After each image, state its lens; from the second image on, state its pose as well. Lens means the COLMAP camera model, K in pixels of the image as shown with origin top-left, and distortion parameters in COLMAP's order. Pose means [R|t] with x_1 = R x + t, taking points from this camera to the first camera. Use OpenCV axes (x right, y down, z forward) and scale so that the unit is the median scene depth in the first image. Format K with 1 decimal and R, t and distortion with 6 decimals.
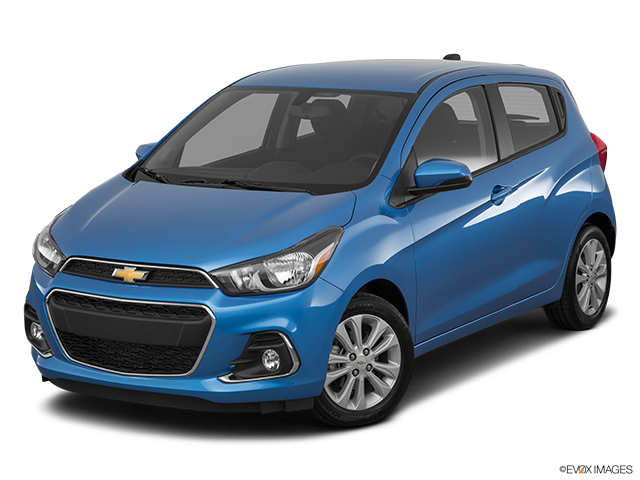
lens RADIAL K [[1526.4, 0, 320.2], [0, 1526.4, 238.3], [0, 0, 1]] dist [0.349409, 0.000000]
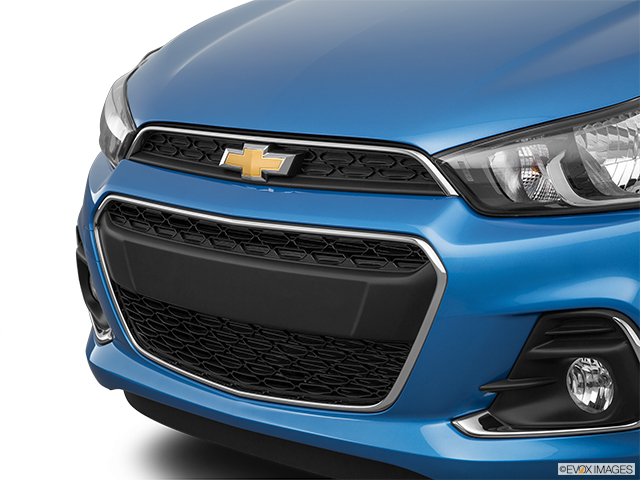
lens RADIAL K [[1512.6, 0, 320.4], [0, 1512.6, 235.1], [0, 0, 1]] dist [0.125853, 0.000000]
pose [[0.977480, 0.028032, -0.209157, -0.018269], [-0.023322, 0.999417, 0.024952, 0.032199], [0.209735, -0.019513, 0.977564, 0.582294]]
